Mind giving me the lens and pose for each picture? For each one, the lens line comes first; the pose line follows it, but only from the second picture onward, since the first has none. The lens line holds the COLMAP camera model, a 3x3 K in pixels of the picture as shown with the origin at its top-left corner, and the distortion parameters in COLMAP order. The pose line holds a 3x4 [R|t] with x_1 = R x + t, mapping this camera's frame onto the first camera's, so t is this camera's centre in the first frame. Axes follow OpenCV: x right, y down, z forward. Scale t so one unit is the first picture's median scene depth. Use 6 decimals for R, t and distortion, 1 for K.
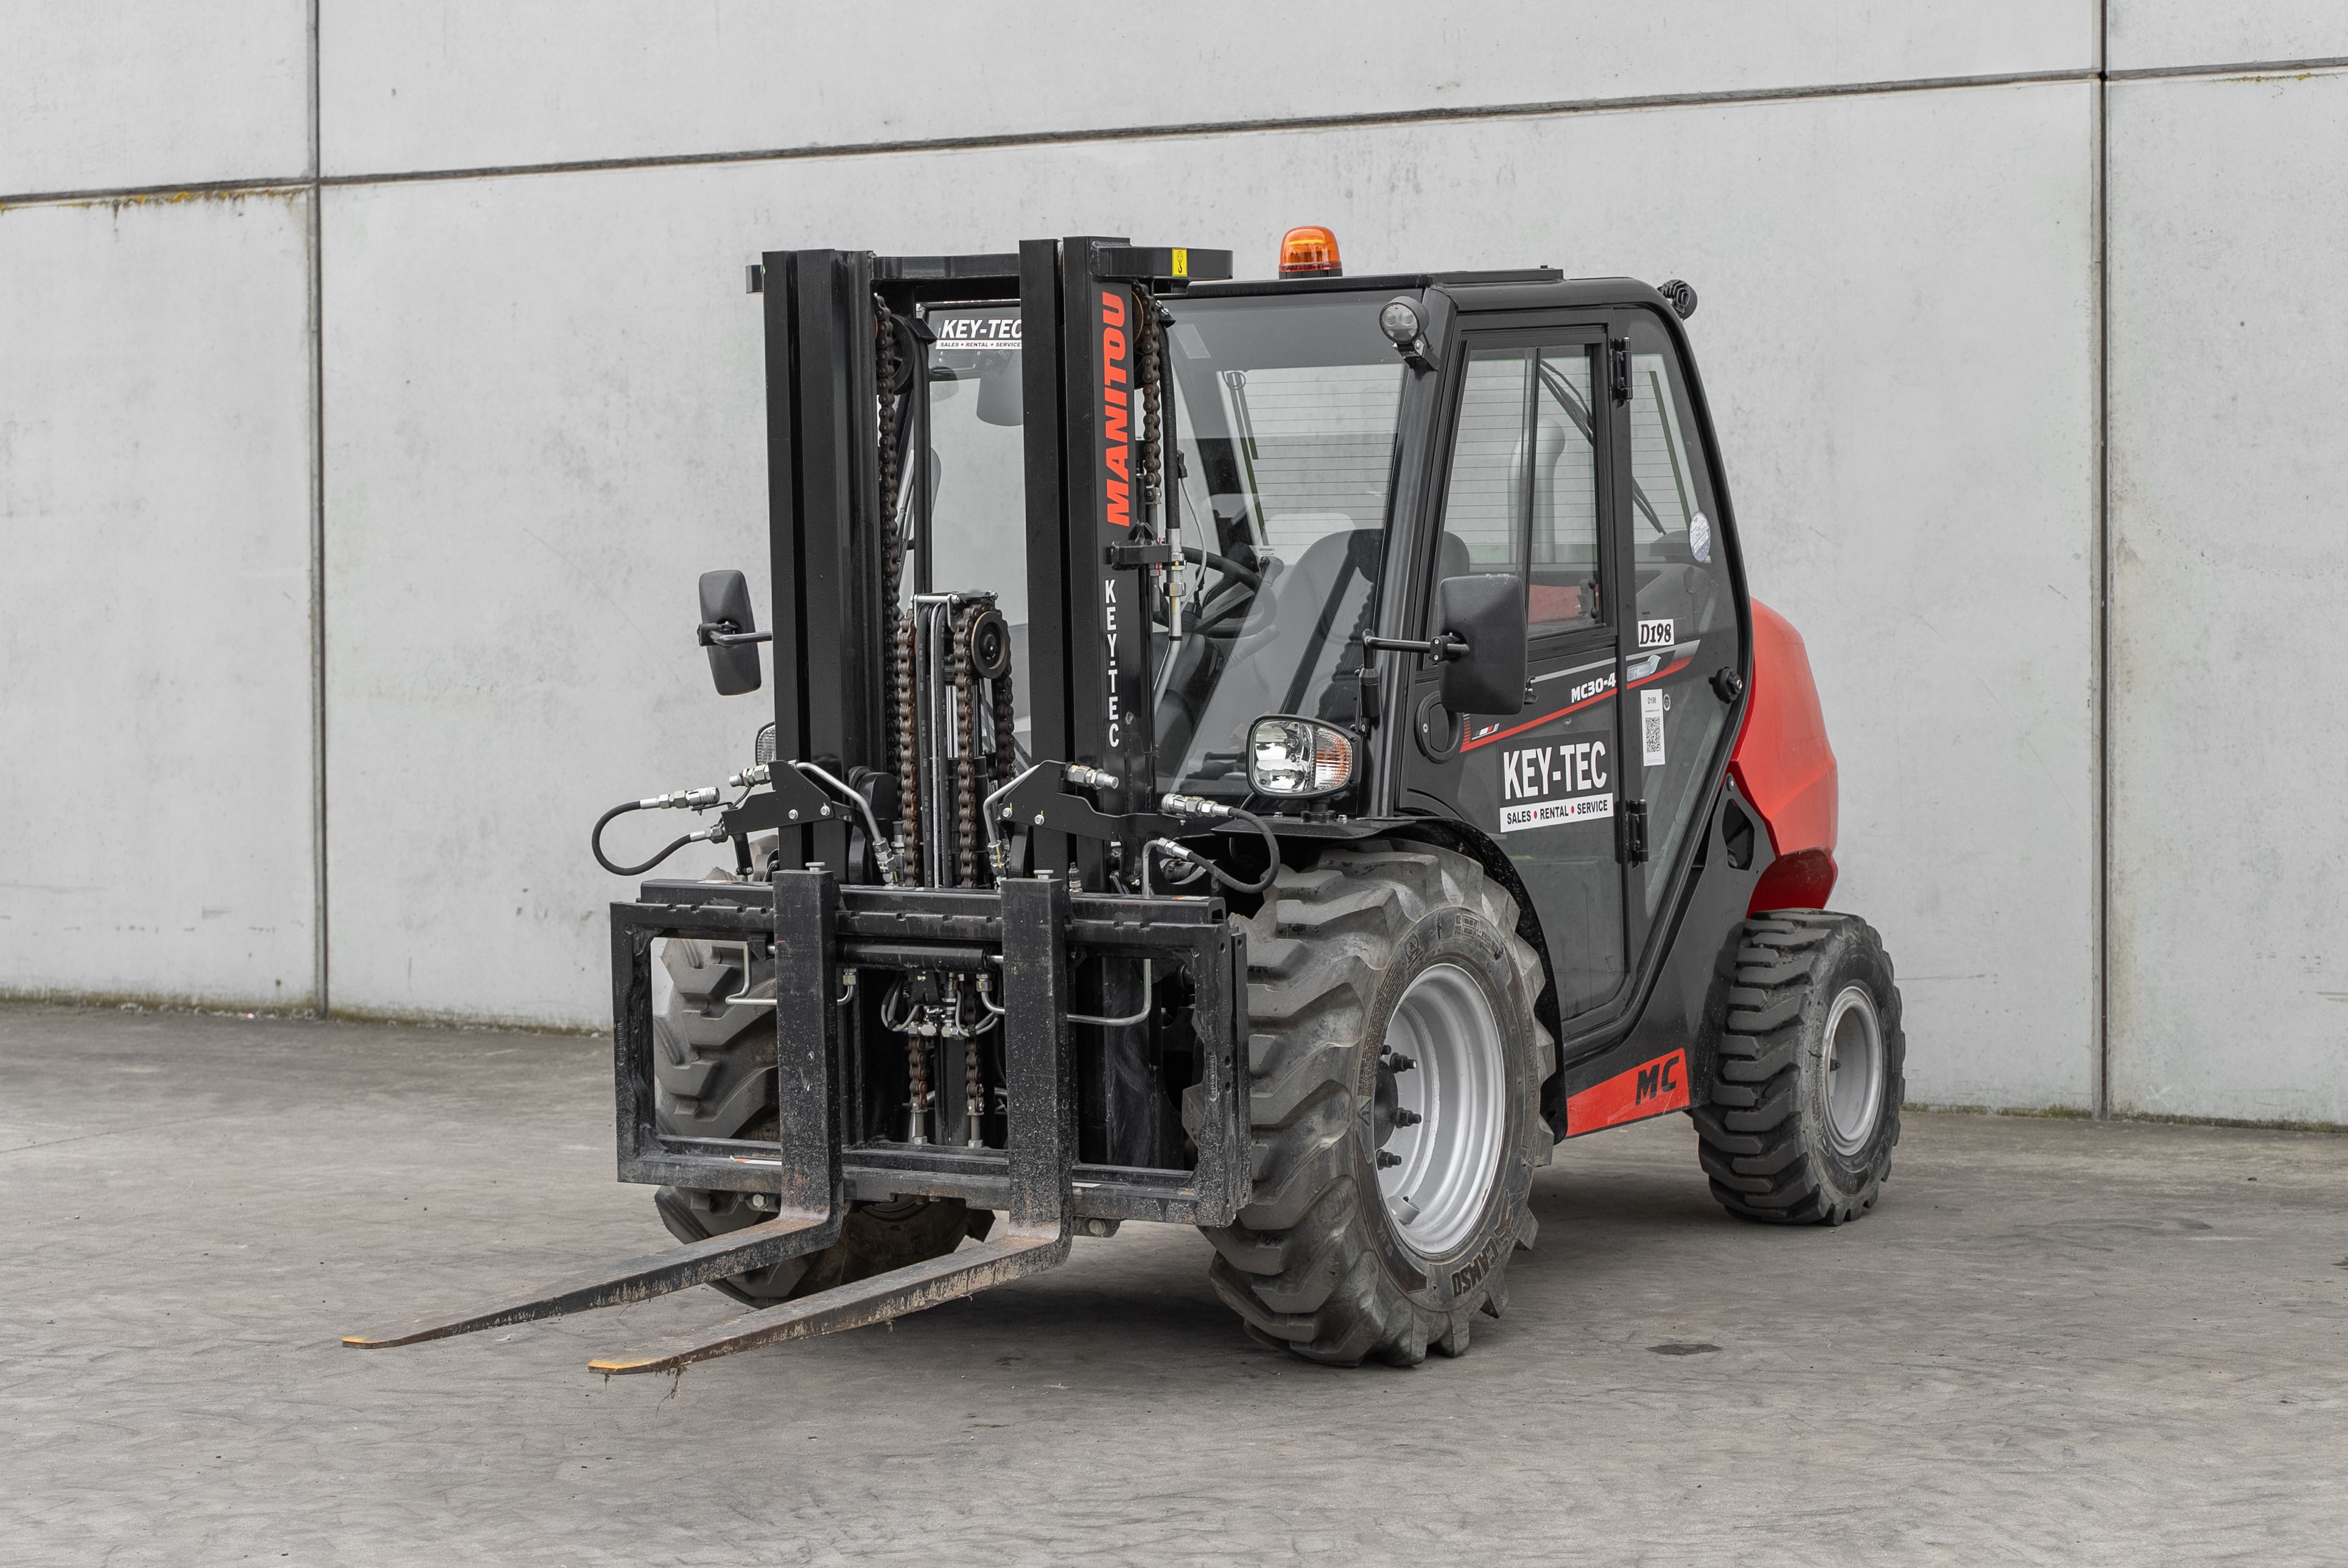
lens RADIAL K [[4667.2, 0, 1214.0], [0, 4667.2, 715.4], [0, 0, 1]] dist [0.003629, -0.013079]
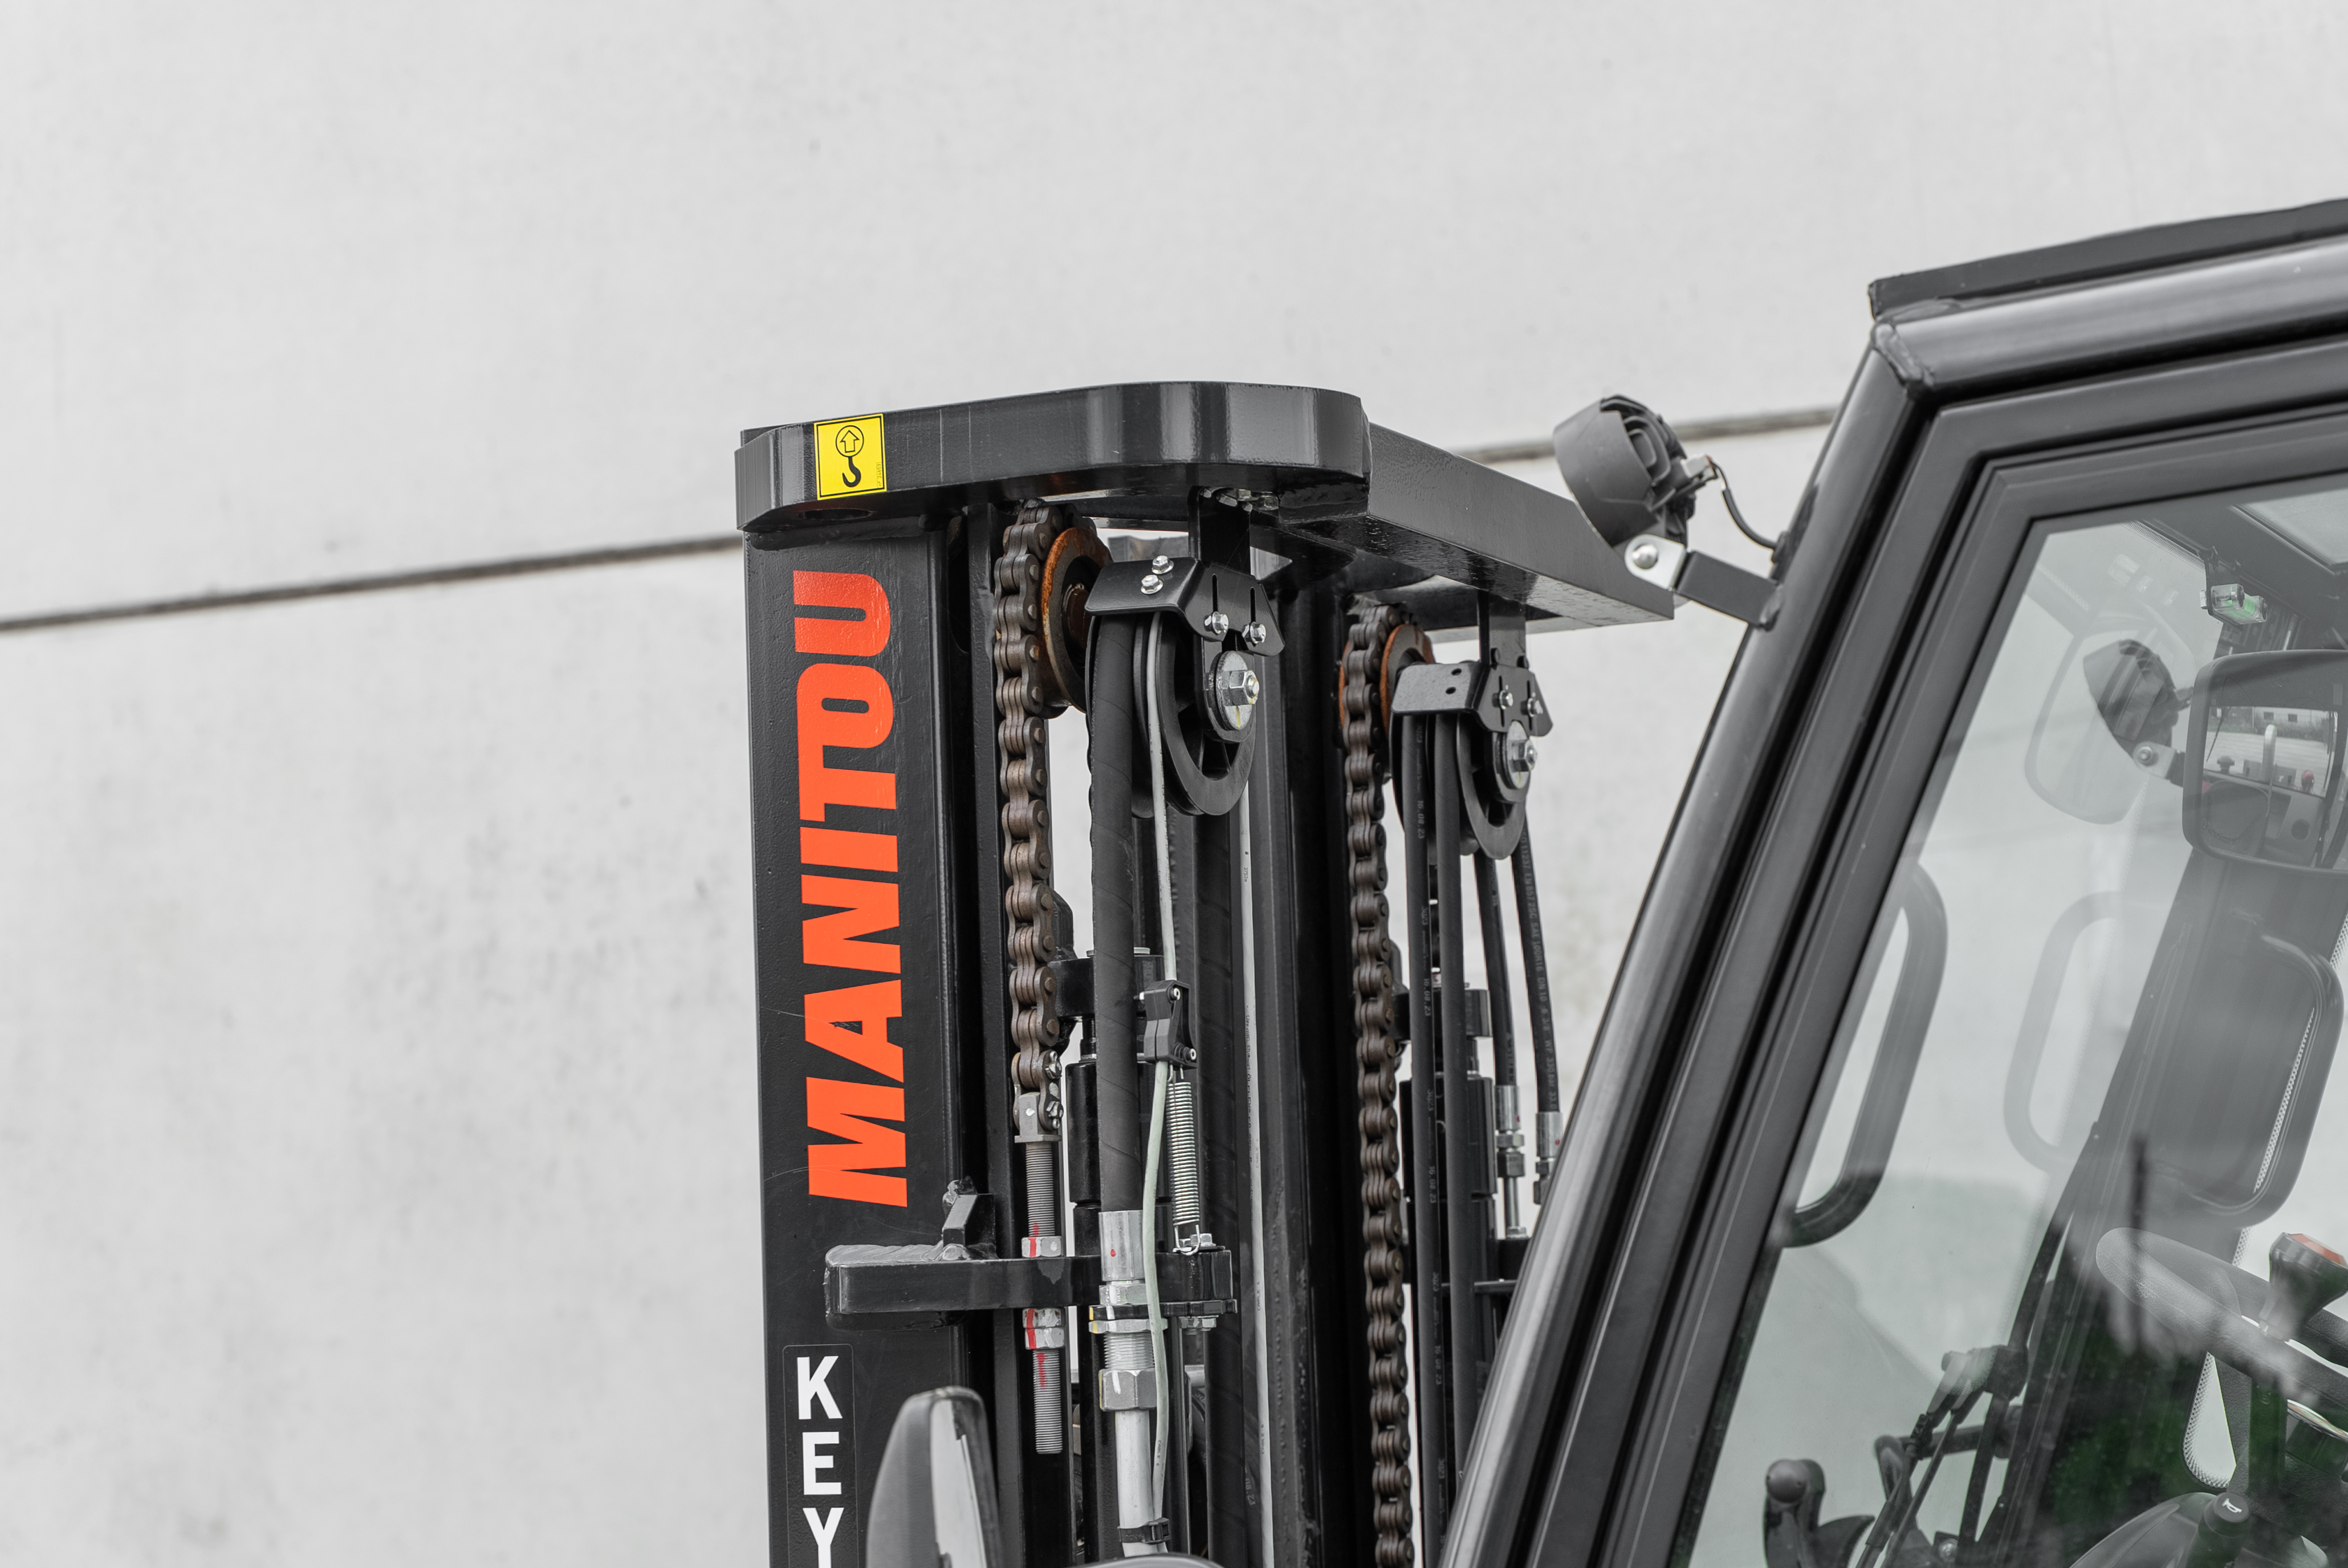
lens RADIAL K [[4483.0, 0, 1172.7], [0, 4483.0, 822.0], [0, 0, 1]] dist [0.017904, 0.004347]
pose [[0.998870, -0.014413, 0.045289, 0.013828], [0.020253, 0.991139, -0.131276, -0.024944], [-0.042996, 0.132045, 0.990311, 0.661378]]
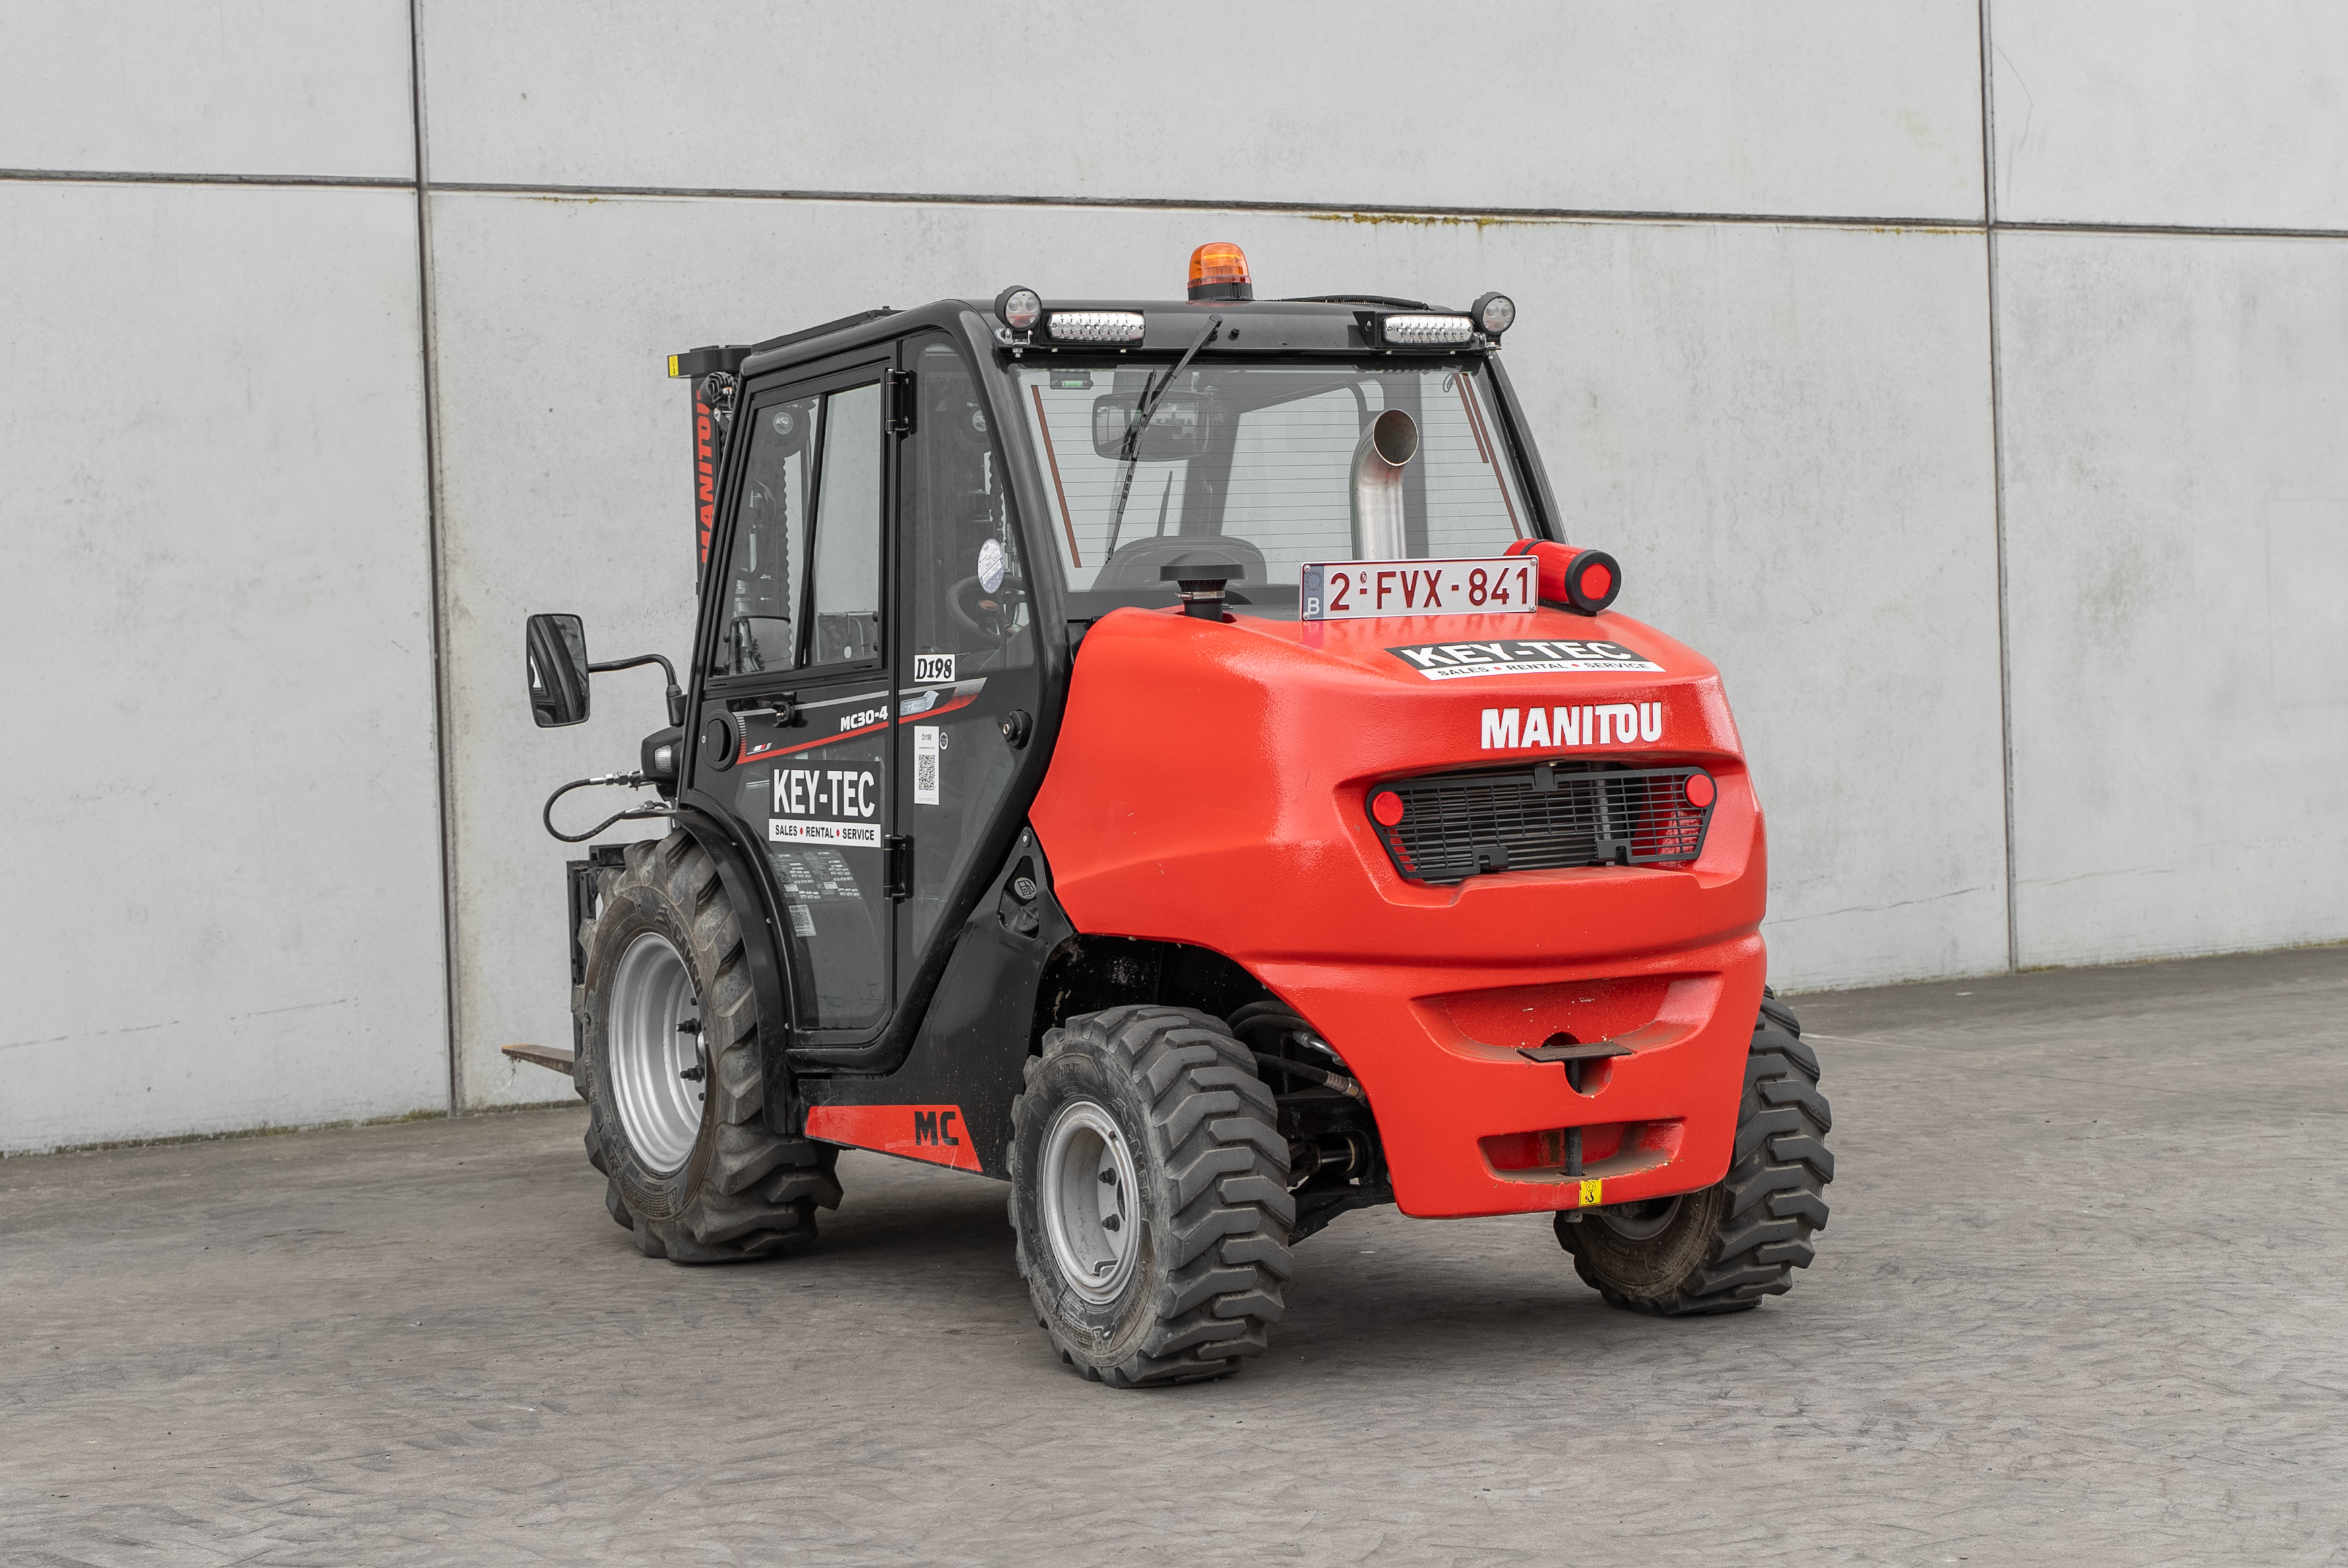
lens RADIAL K [[4401.0, 0, 1176.3], [0, 4401.0, 712.0], [0, 0, 1]] dist [-0.000620, -0.004666]
pose [[0.499954, -0.027214, 0.865624, -0.826526], [0.054938, 0.998490, -0.000339, -0.000565], [-0.864308, 0.047725, 0.500694, 0.414922]]
